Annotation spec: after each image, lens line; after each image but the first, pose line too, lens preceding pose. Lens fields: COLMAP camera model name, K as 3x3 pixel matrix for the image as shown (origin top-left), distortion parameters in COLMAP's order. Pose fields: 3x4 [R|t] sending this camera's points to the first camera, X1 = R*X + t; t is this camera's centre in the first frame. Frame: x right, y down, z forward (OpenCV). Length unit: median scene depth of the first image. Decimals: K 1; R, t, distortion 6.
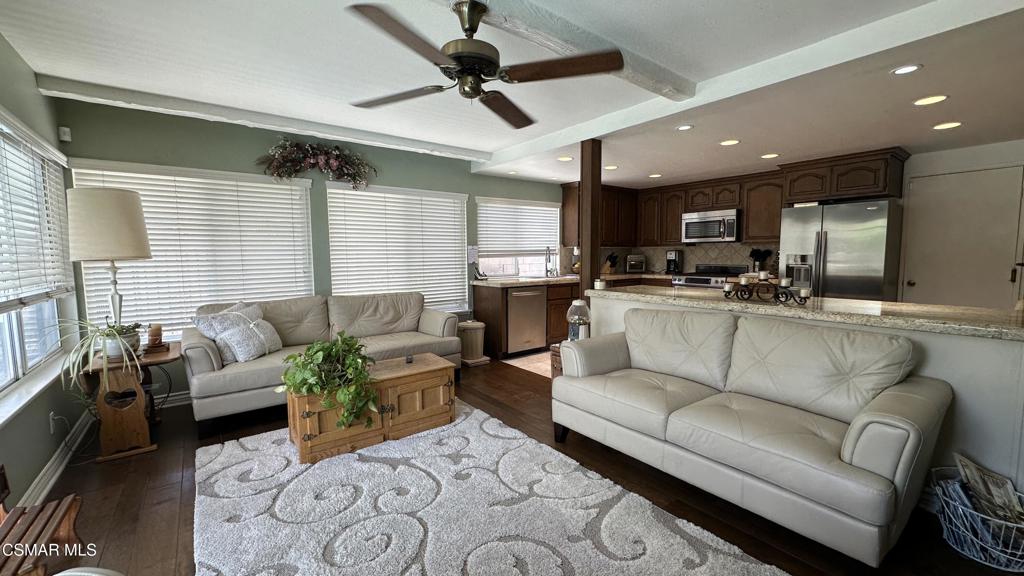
lens RADIAL K [[408.9, 0, 512.0], [0, 408.9, 288.0], [0, 0, 1]] dist [-0.000505, 0.000133]
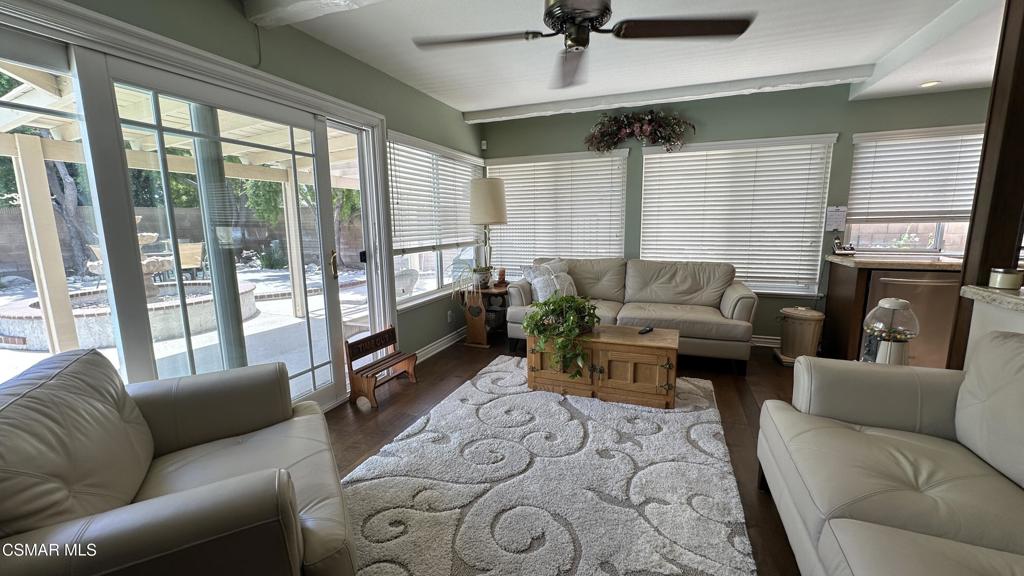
lens RADIAL K [[408.9, 0, 512.0], [0, 408.9, 288.0], [0, 0, 1]] dist [-0.000505, 0.000133]
pose [[0.524105, 0.140073, -0.840055, 0.395447], [-0.062162, 0.990043, 0.126299, -0.028731], [0.849382, -0.013974, 0.527594, 0.233127]]
